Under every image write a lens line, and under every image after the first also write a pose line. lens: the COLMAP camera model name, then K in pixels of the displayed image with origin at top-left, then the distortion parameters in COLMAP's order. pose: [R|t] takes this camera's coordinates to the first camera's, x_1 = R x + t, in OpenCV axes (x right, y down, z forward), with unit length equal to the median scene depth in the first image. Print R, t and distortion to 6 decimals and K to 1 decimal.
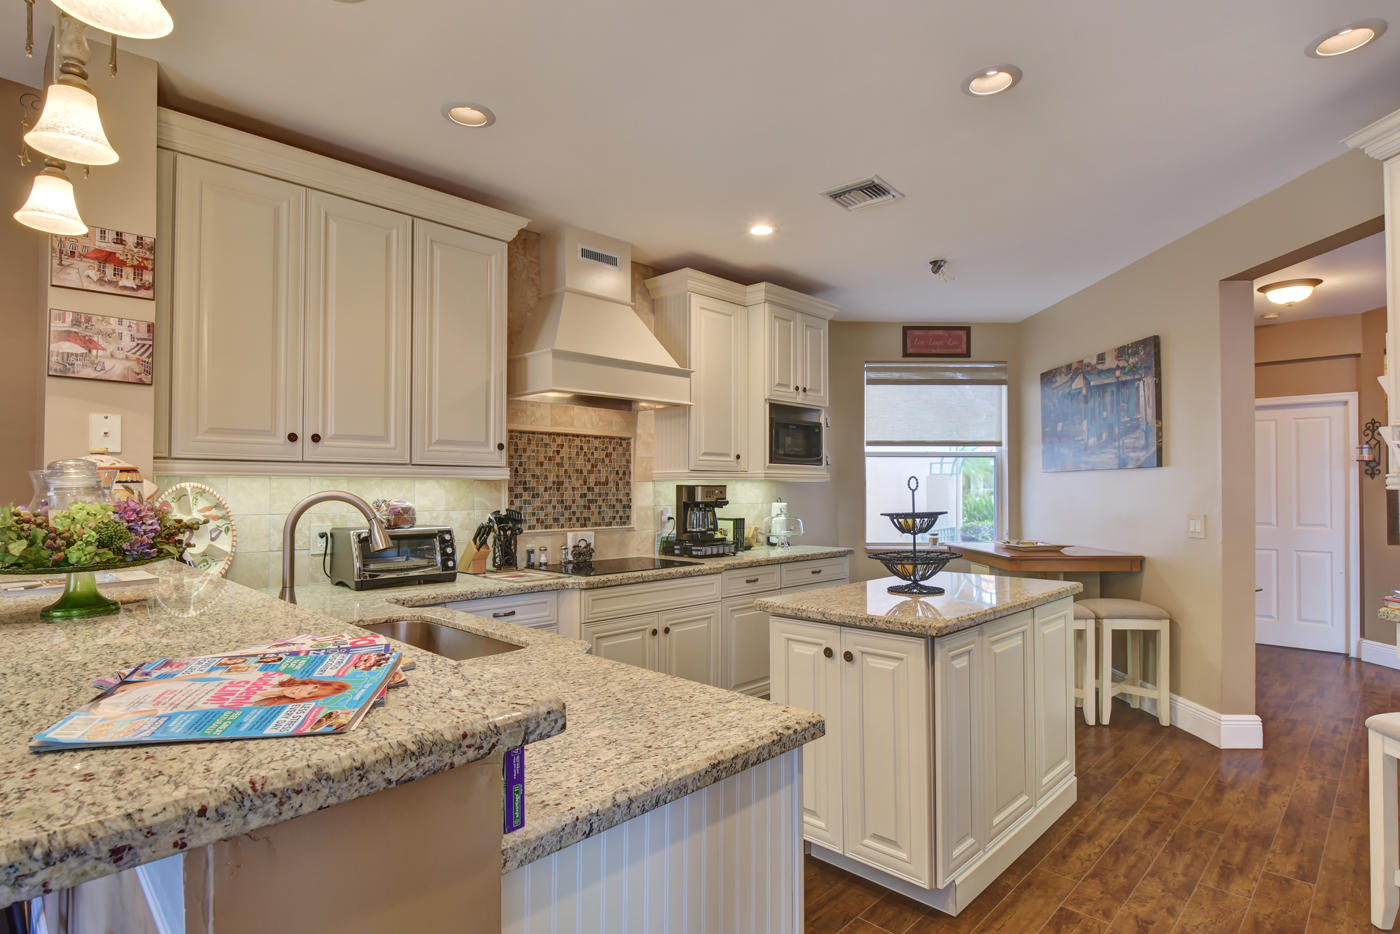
lens RADIAL K [[727.5, 0, 702.0], [0, 727.5, 479.1], [0, 0, 1]] dist [-0.005924, -0.001457]
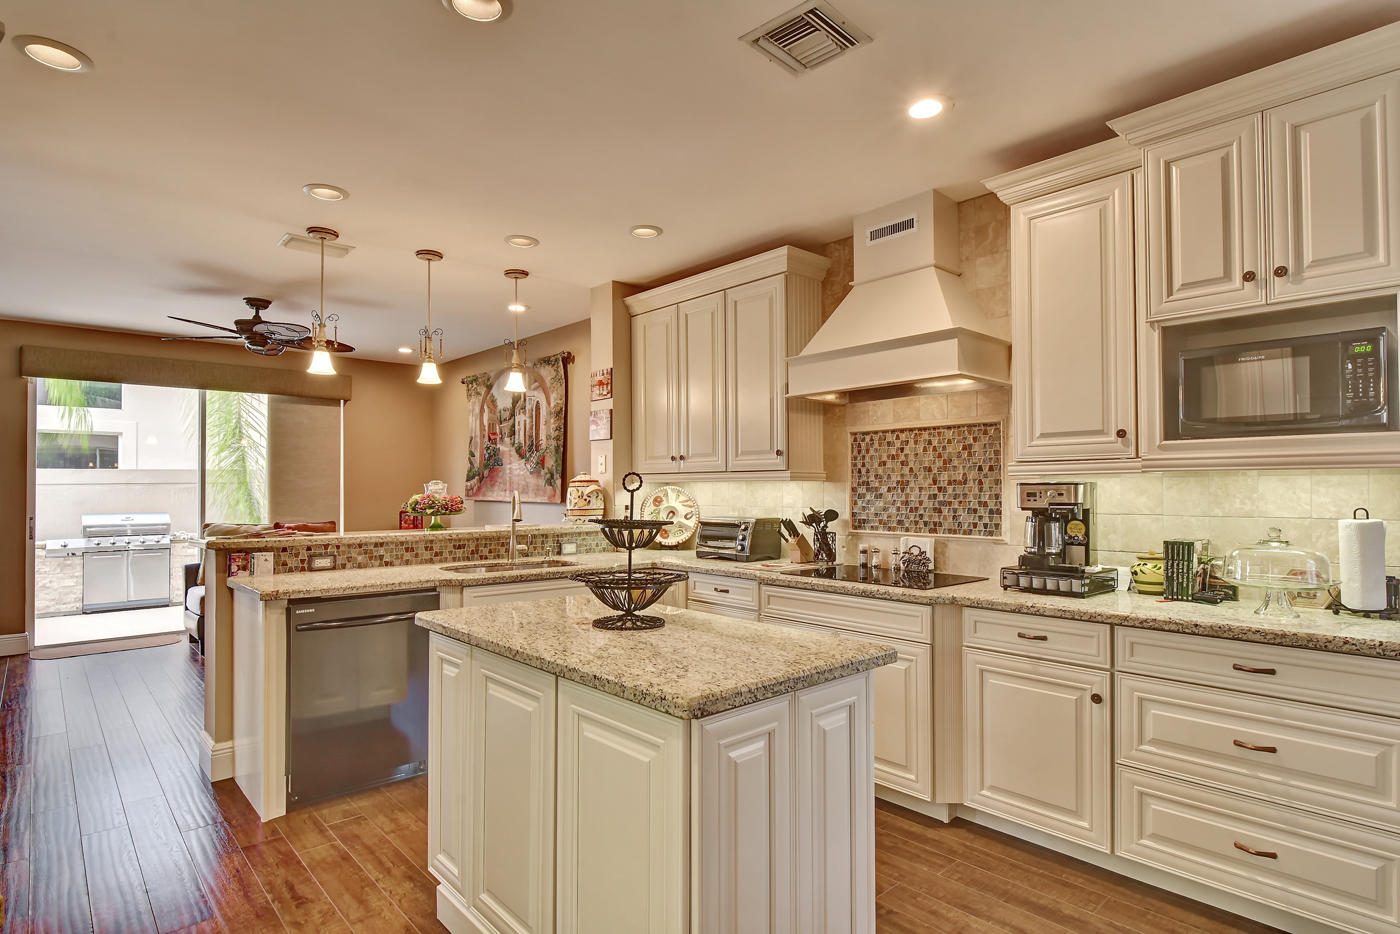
lens RADIAL K [[727.5, 0, 702.0], [0, 727.5, 479.1], [0, 0, 1]] dist [-0.005924, -0.001457]
pose [[-0.062611, -0.015299, -0.997921, 0.731869], [0.014538, 0.999762, -0.016239, 0.011806], [0.997932, -0.015524, -0.062374, 0.788153]]
